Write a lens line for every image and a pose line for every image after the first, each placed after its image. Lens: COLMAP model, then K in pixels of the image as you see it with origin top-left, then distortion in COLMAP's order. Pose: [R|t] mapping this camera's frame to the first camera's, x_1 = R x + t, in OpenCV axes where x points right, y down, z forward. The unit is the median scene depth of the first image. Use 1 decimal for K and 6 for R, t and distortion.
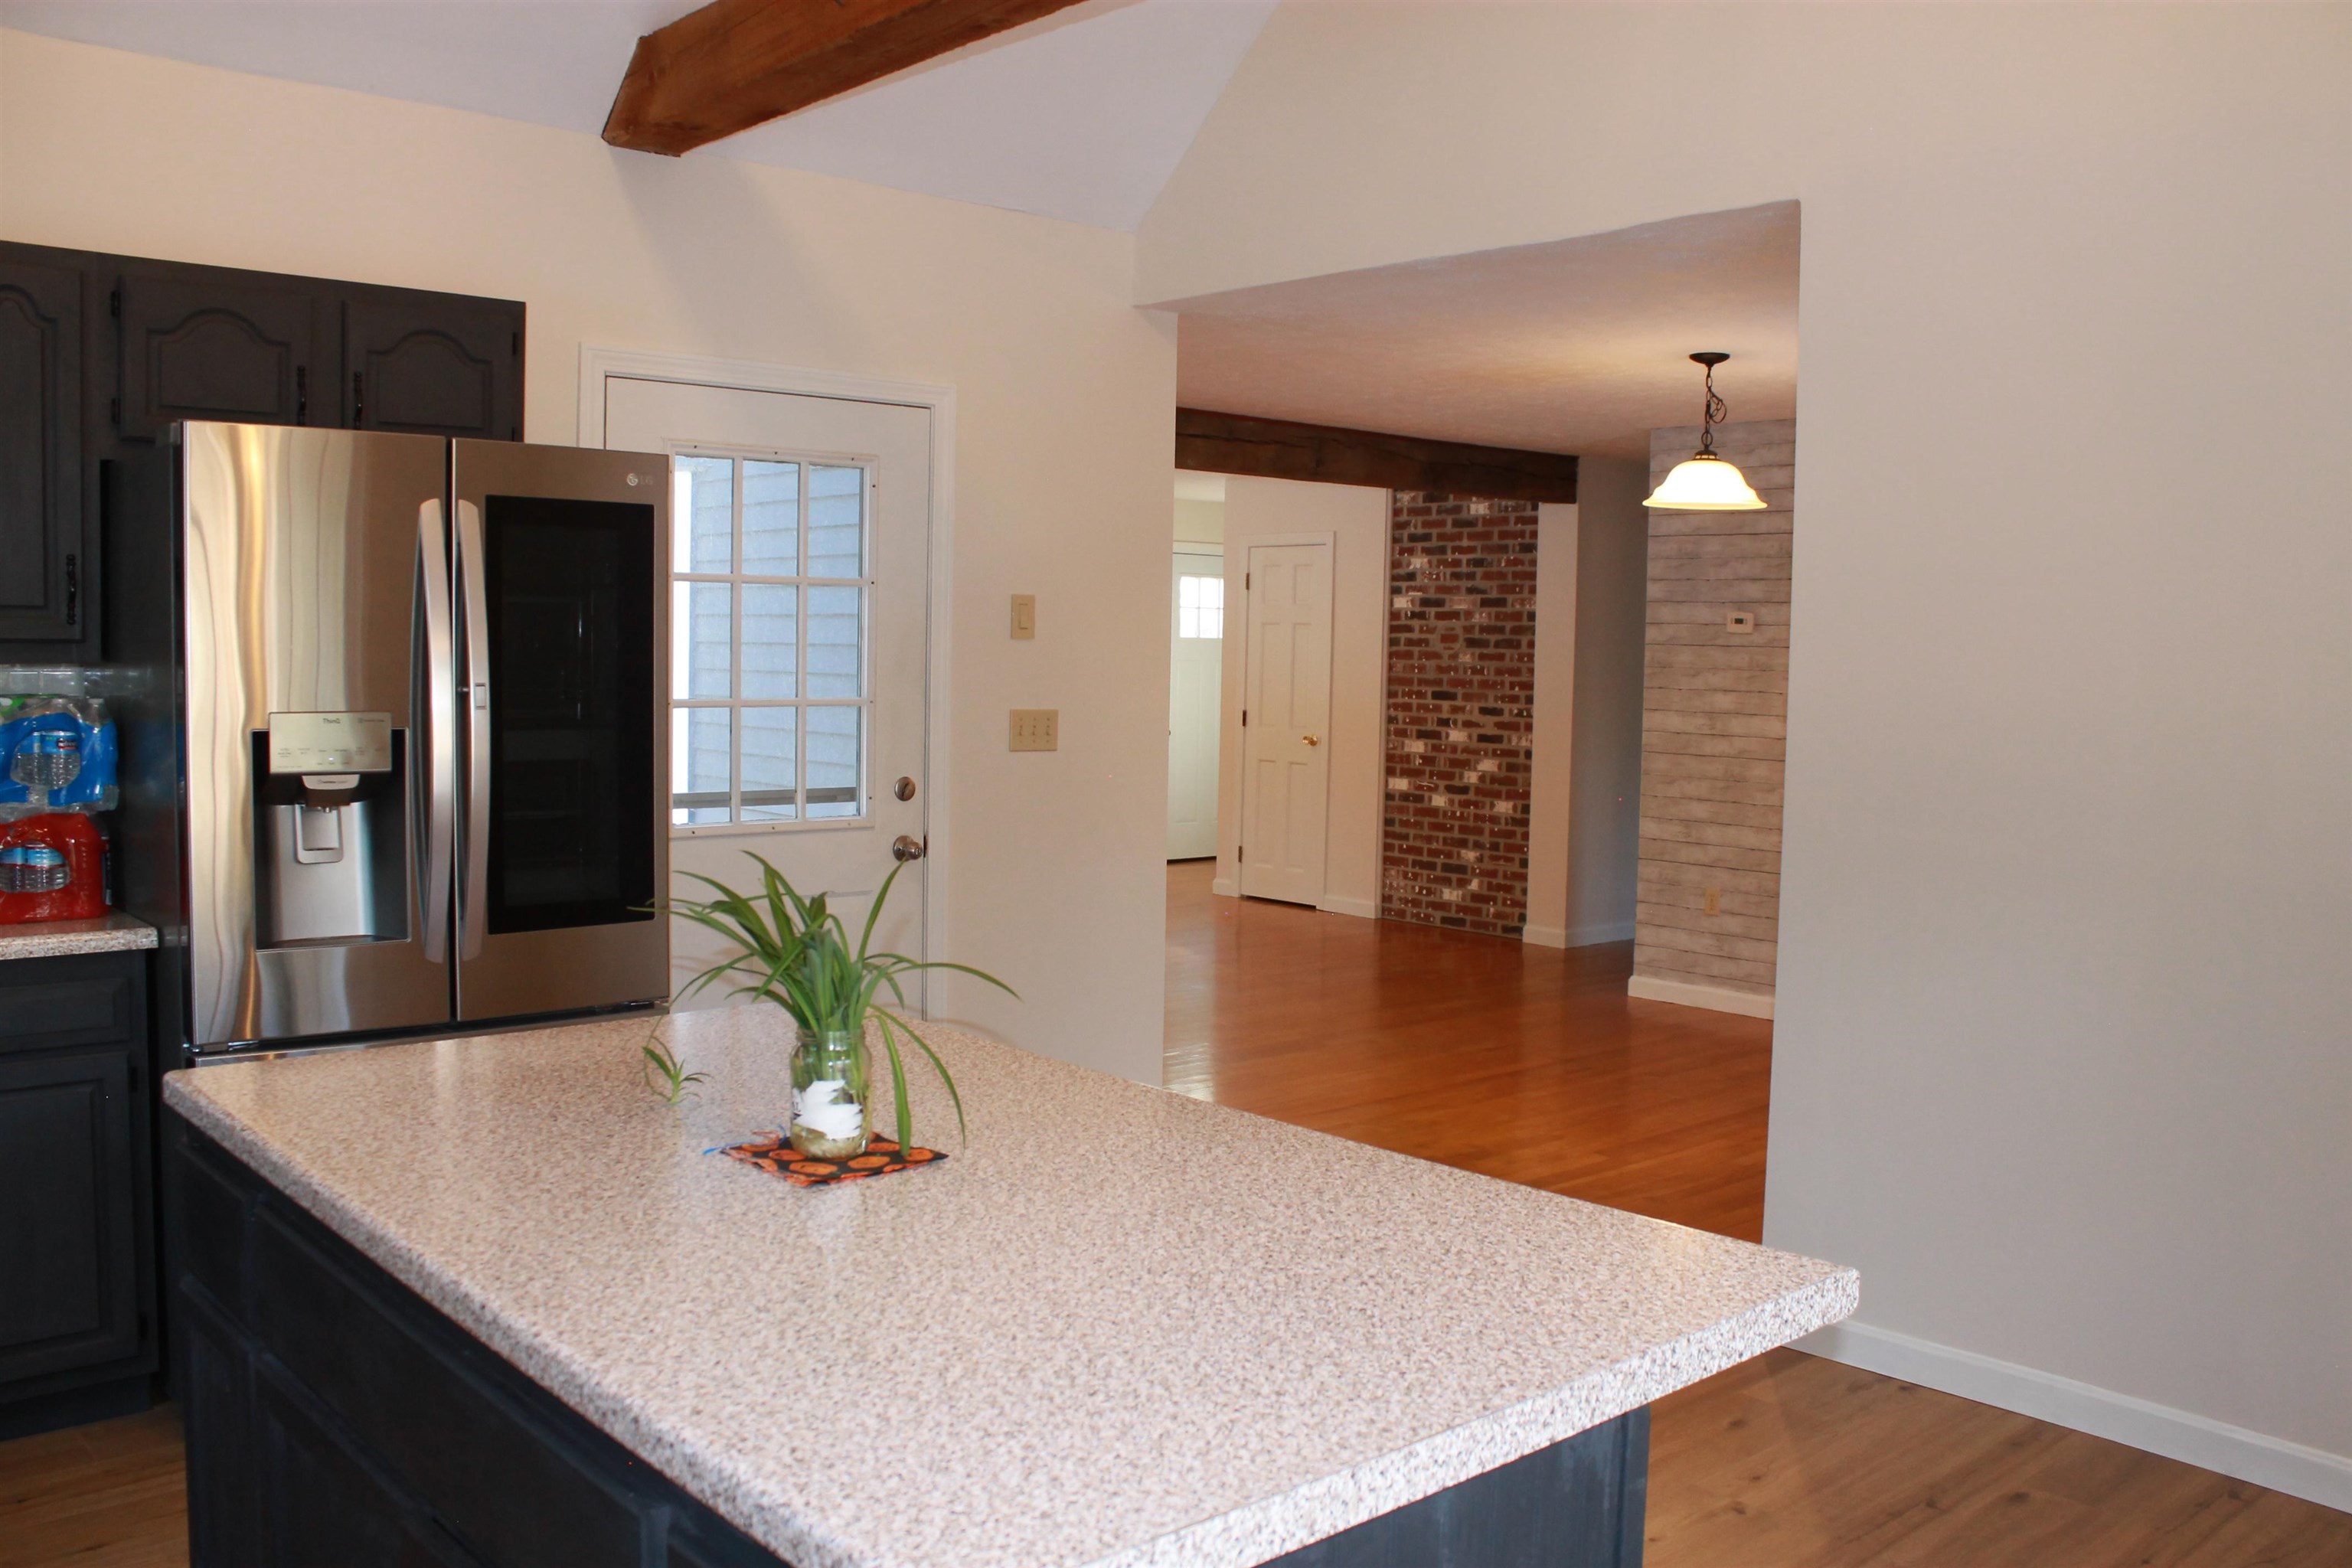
lens RADIAL K [[1947.7, 0, 1176.0], [0, 1947.7, 784.0], [0, 0, 1]] dist [-0.150565, 0.121901]
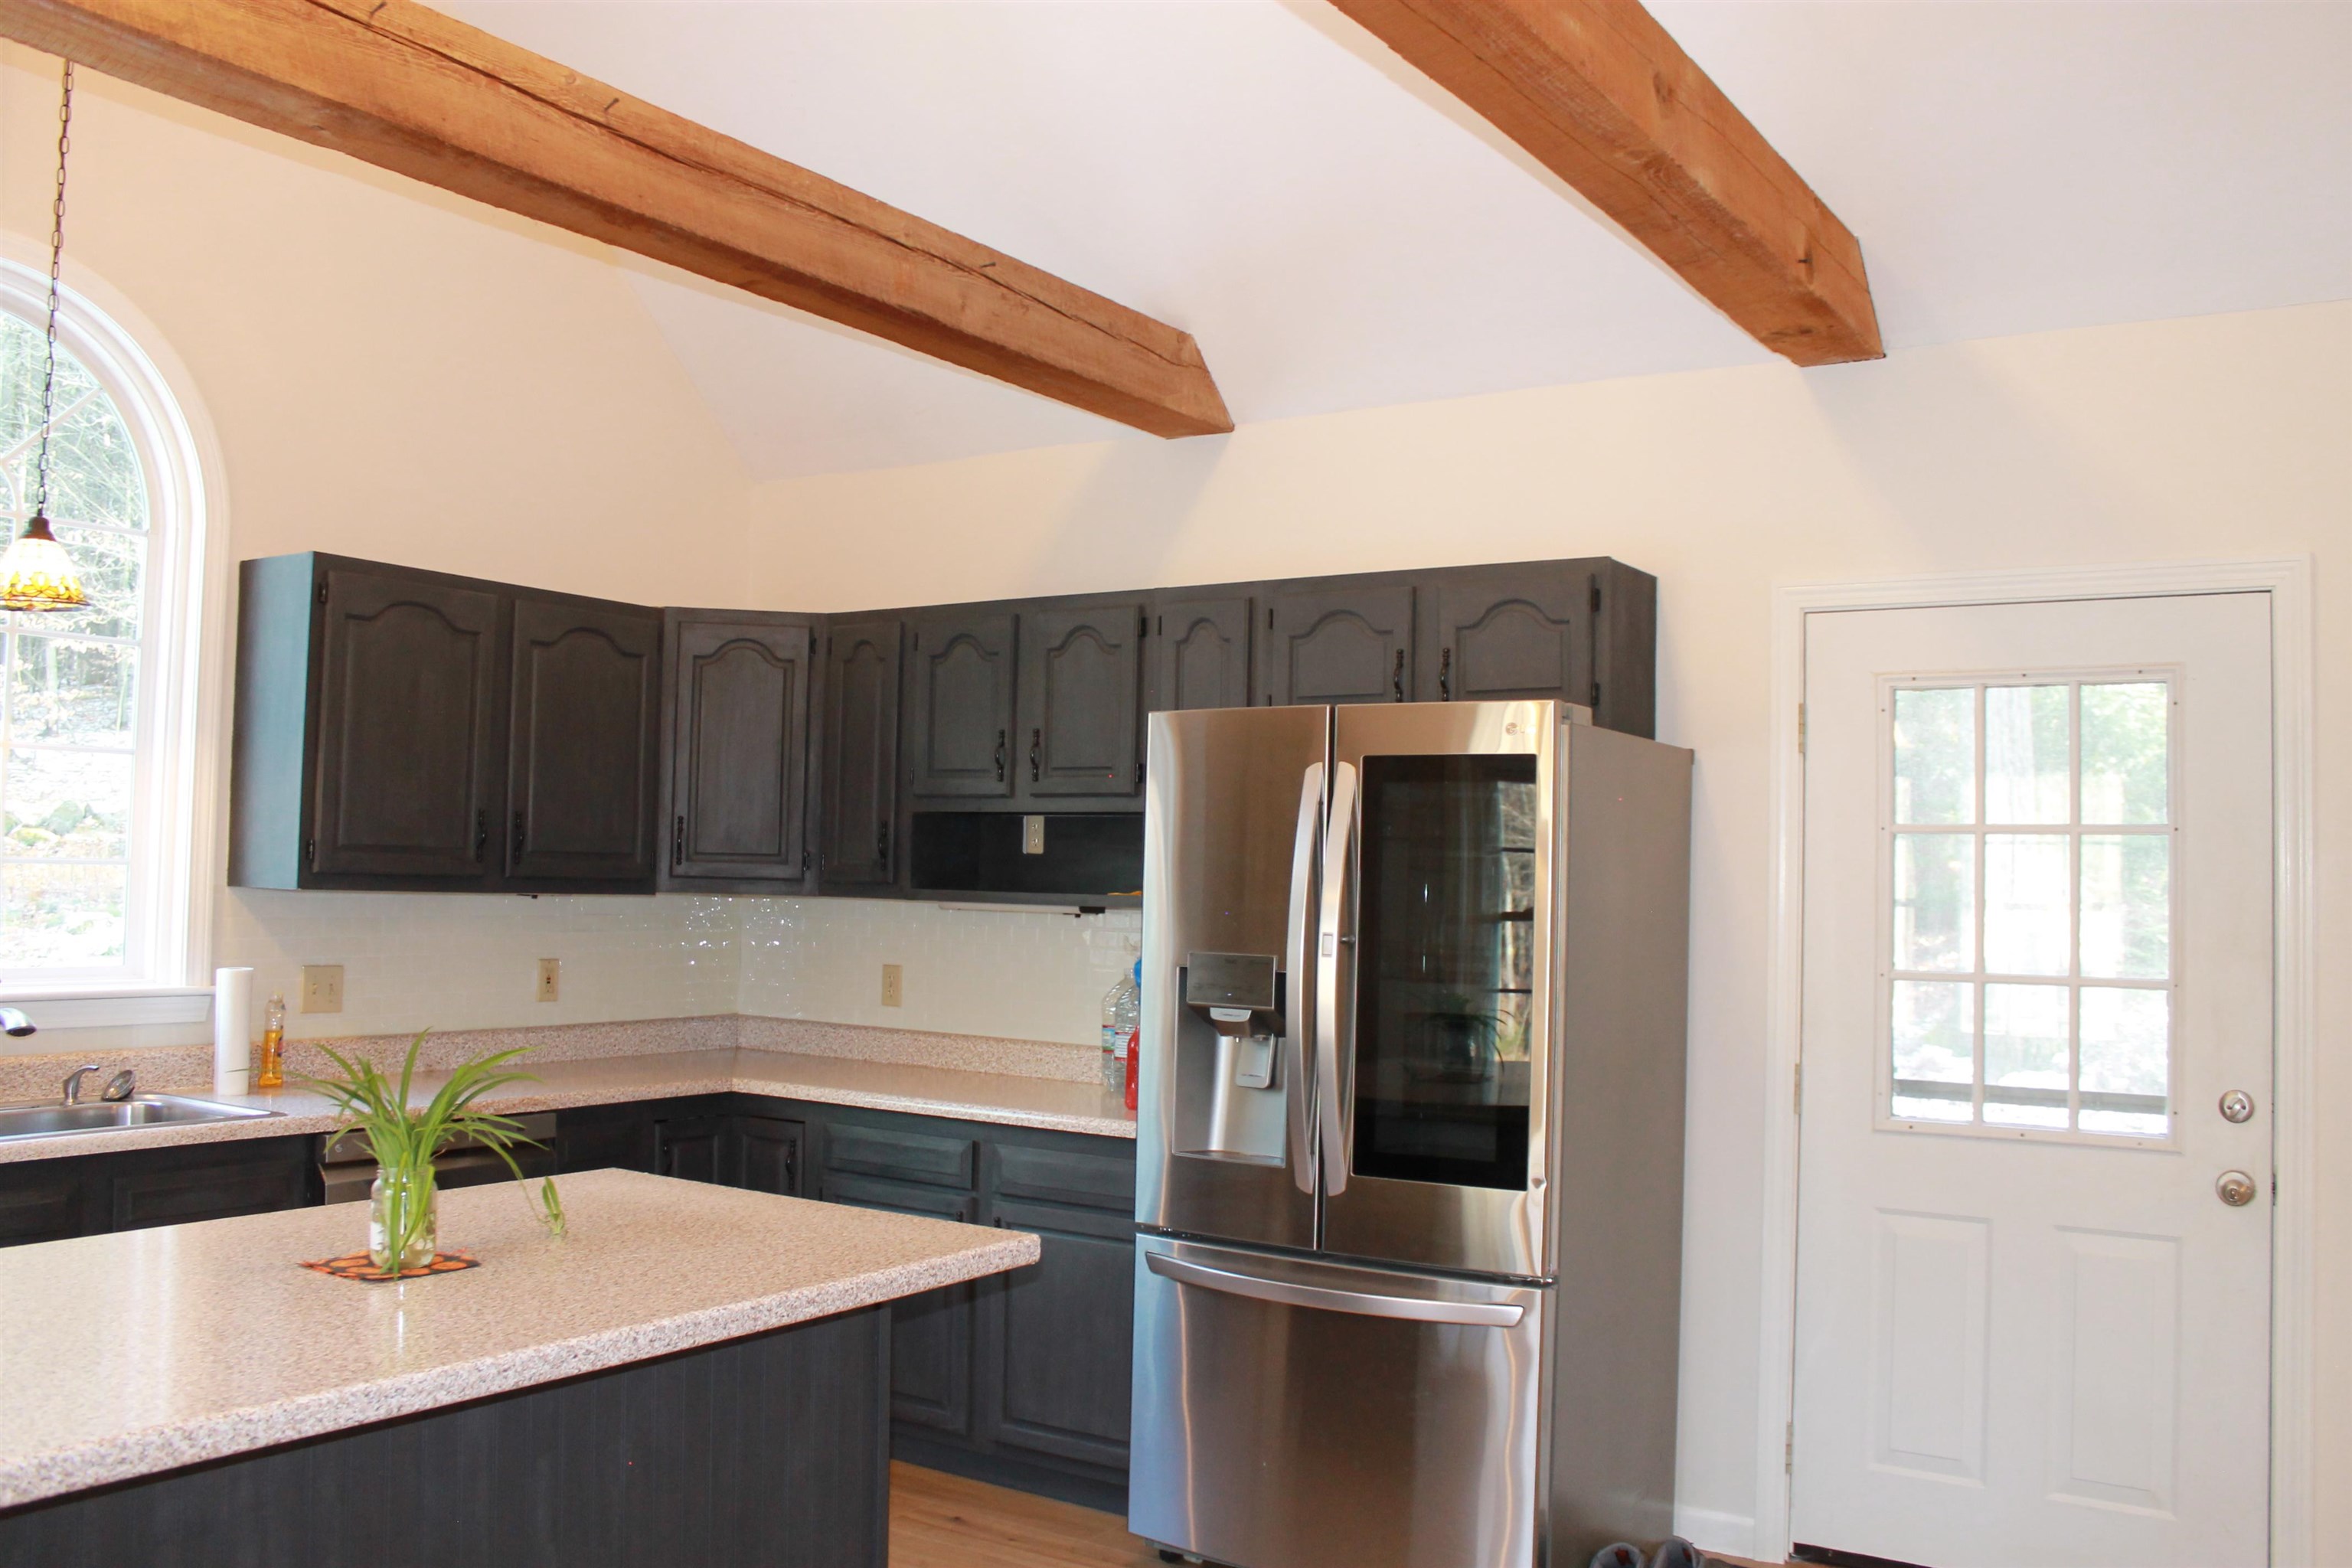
lens RADIAL K [[1970.6, 0, 1176.0], [0, 1970.6, 784.0], [0, 0, 1]] dist [-0.179654, 0.152080]
pose [[0.264219, -0.053296, -0.962989, 0.492246], [-0.086507, 0.993138, -0.078700, -0.030675], [0.960575, 0.104100, 0.257795, 0.457992]]
